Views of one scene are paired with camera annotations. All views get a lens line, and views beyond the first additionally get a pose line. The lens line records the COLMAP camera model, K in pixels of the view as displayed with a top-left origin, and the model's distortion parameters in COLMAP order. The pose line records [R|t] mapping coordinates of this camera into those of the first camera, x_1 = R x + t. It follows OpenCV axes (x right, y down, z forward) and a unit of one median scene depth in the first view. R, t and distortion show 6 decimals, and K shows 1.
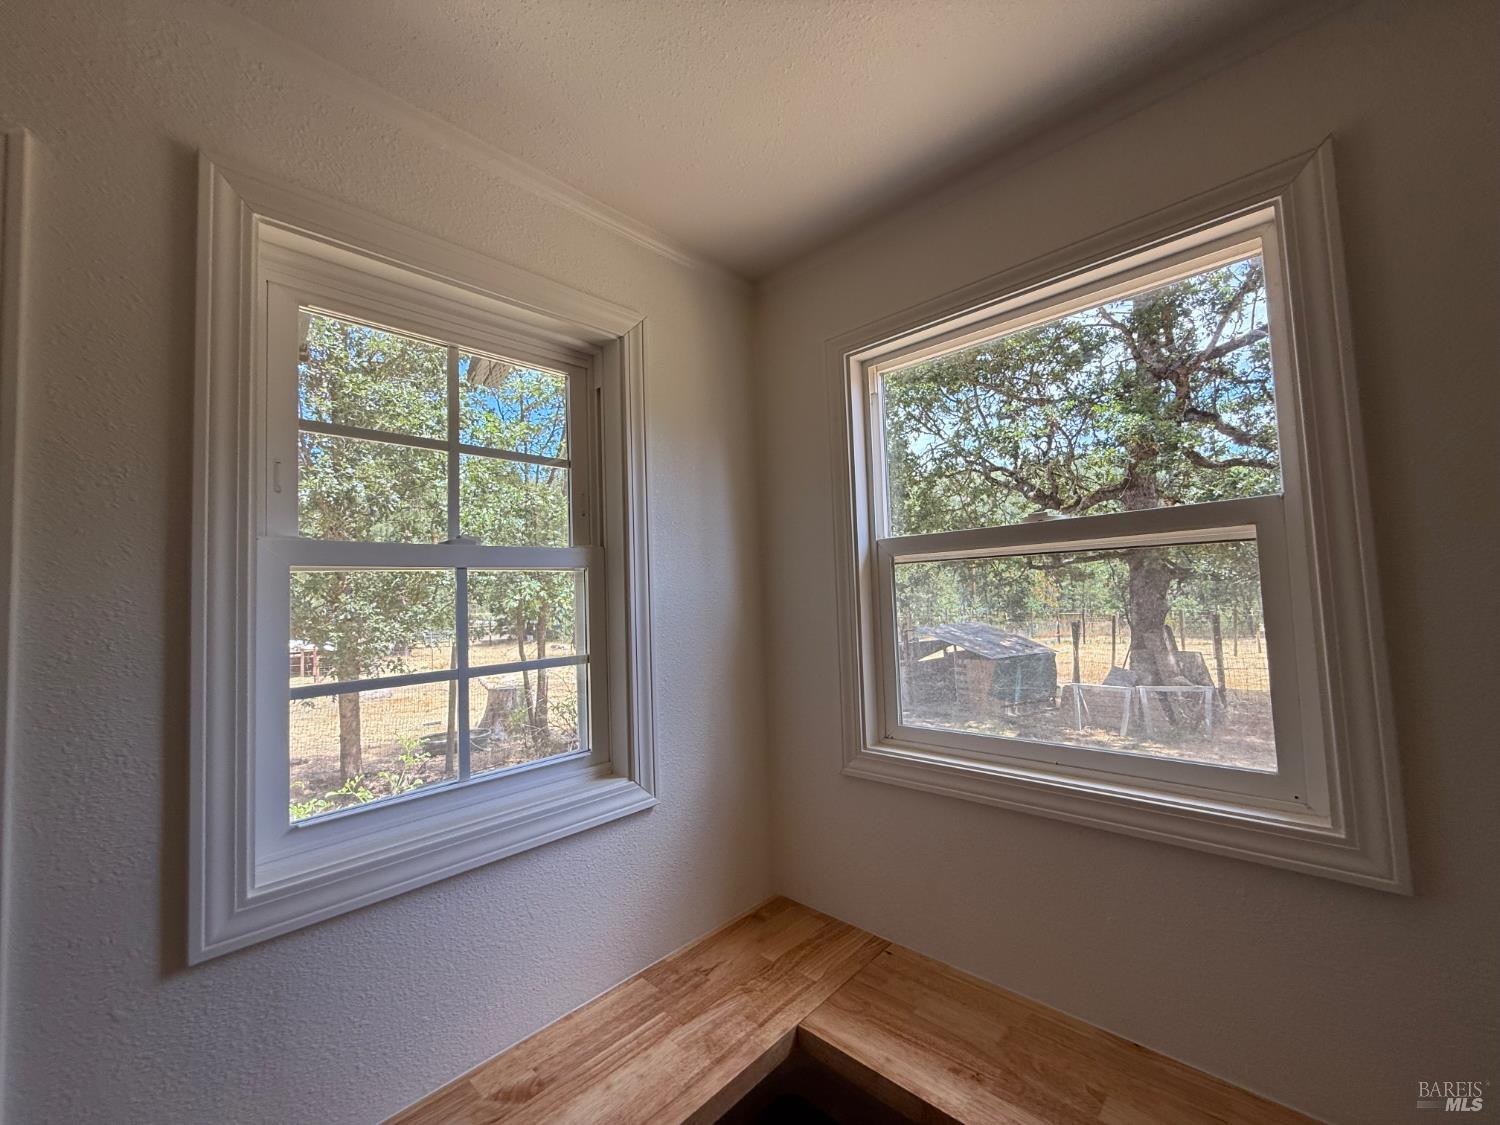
lens RADIAL K [[601.6, 0, 746.5], [0, 601.6, 562.2], [0, 0, 1]] dist [-0.002159, 0.000273]
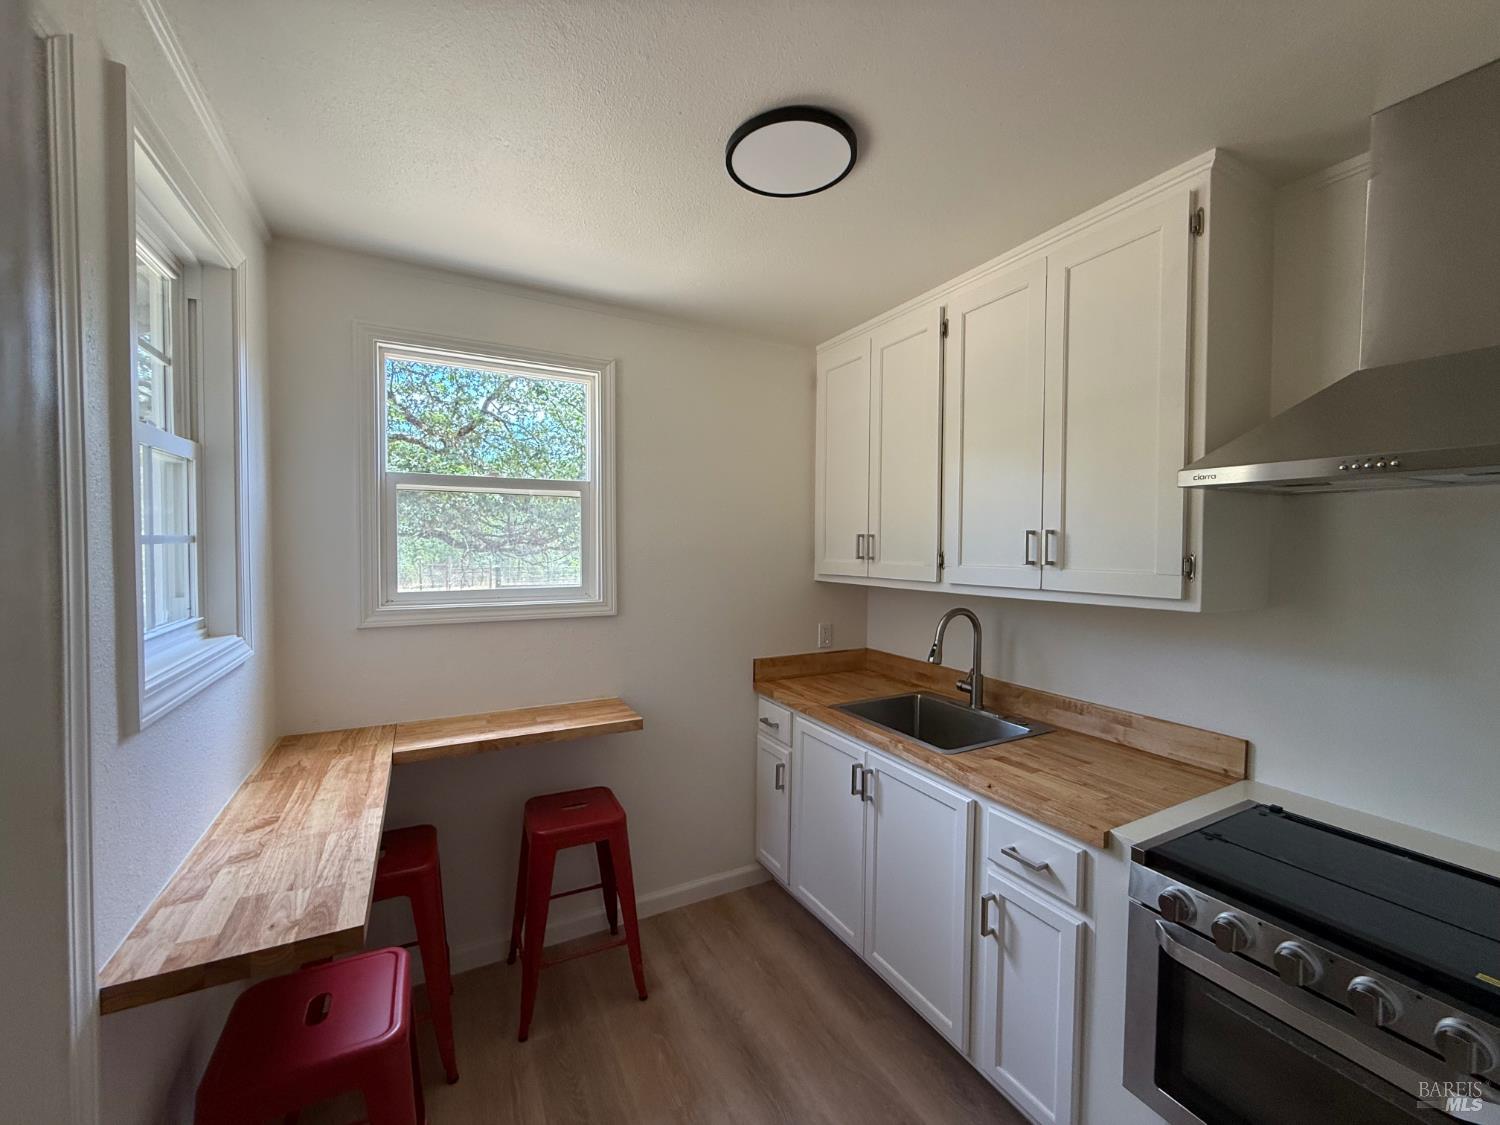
lens RADIAL K [[601.6, 0, 748.2], [0, 601.6, 560.1], [0, 0, 1]] dist [-0.002159, 0.000273]
pose [[0.309125, 0.009131, 0.950978, -0.150797], [-0.071910, 0.997316, 0.013799, 0.015831], [-0.948299, -0.072650, 0.308952, -0.054379]]
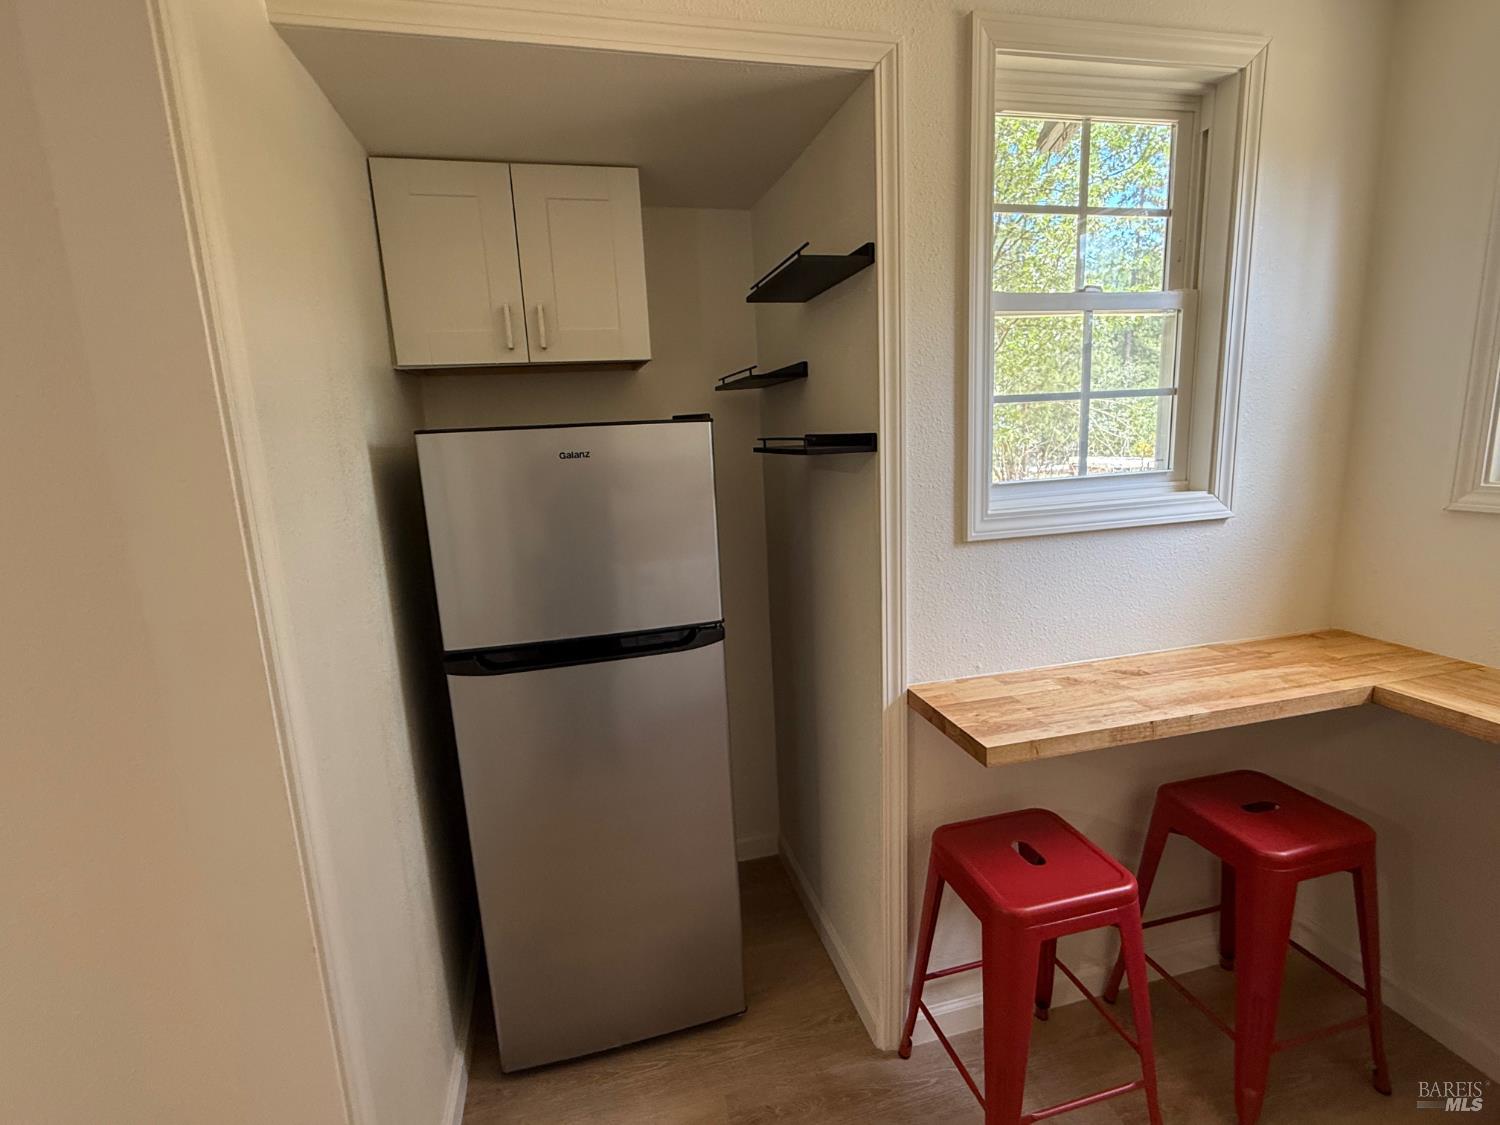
lens RADIAL K [[718.0, 0, 746.9], [0, 718.0, 560.7], [0, 0, 1]] dist [0.006704, -0.000594]
pose [[0.847727, 0.093273, -0.522167, -0.030470], [0.044573, 0.968410, 0.245348, 0.014521], [0.528556, -0.231263, 0.816790, -0.096348]]
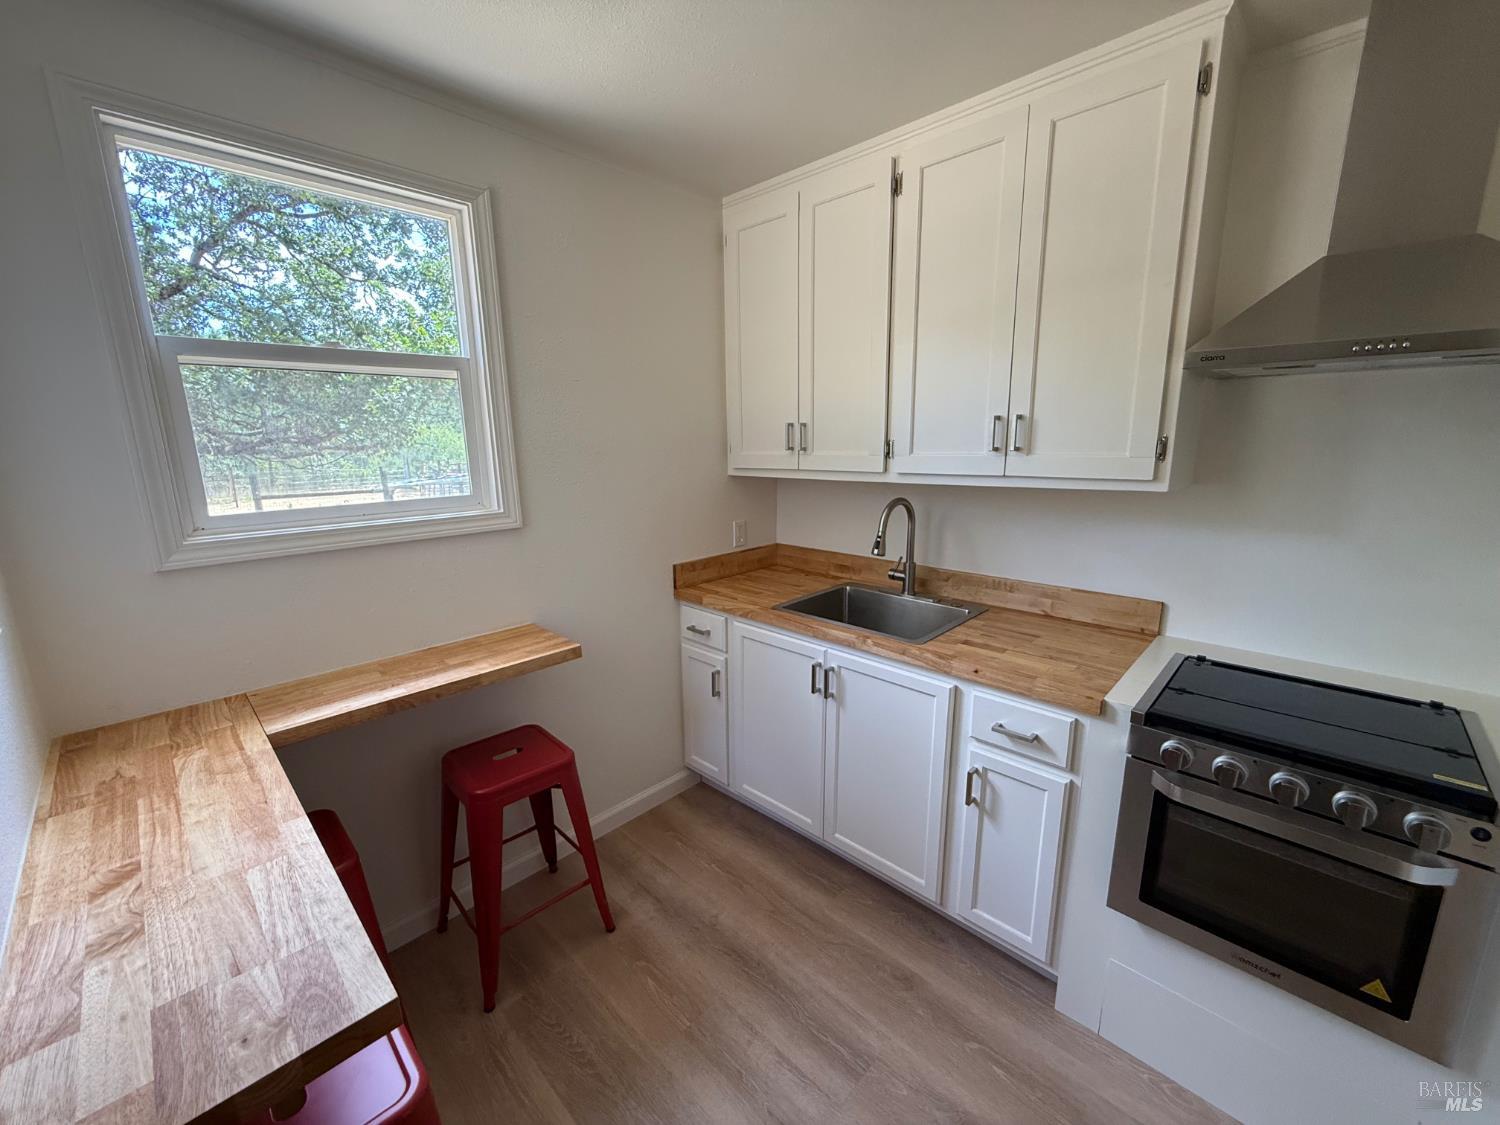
lens RADIAL K [[601.6, 0, 748.2], [0, 601.6, 561.2], [0, 0, 1]] dist [-0.002159, 0.000273]
pose [[0.005939, -0.172759, 0.984946, -0.132525], [-0.044878, 0.983925, 0.172851, 0.018695], [-0.998975, -0.045229, -0.001910, 0.001972]]
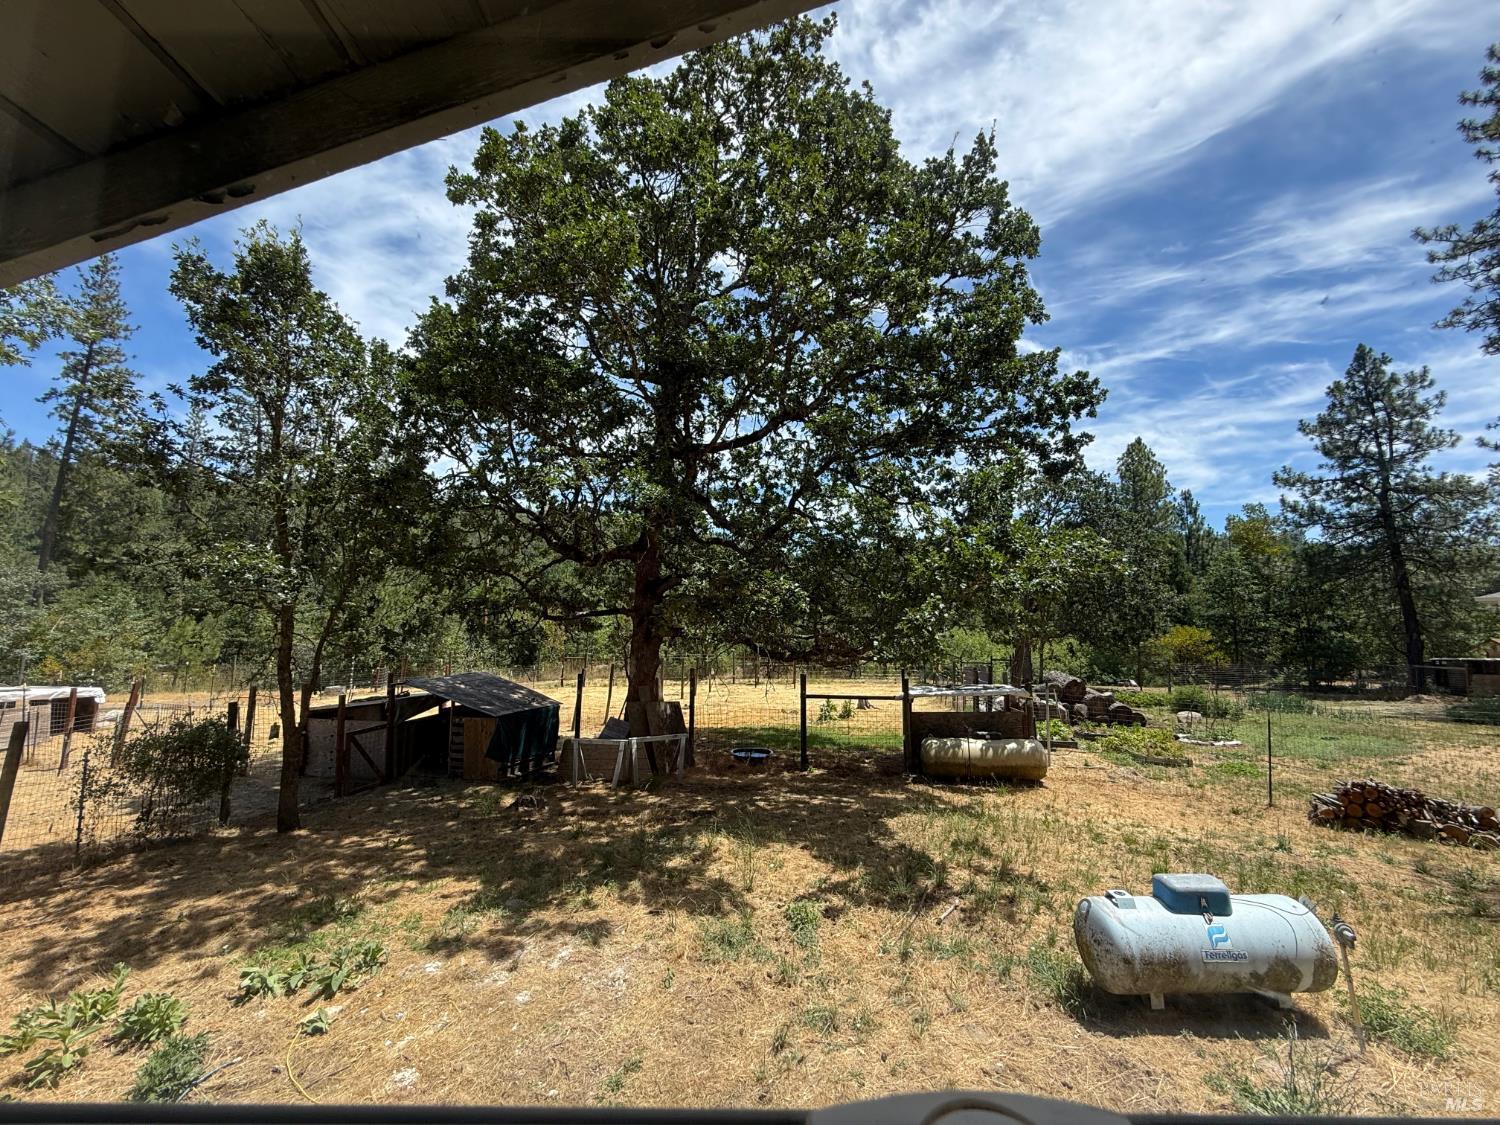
lens RADIAL K [[601.6, 0, 748.0], [0, 601.6, 569.5], [0, 0, 1]] dist [-0.002159, 0.000273]
pose [[0.714954, 0.112268, 0.690099, 0.044366], [-0.078417, 0.993672, -0.080413, -0.024205], [-0.694760, 0.003376, 0.719234, 0.119683]]
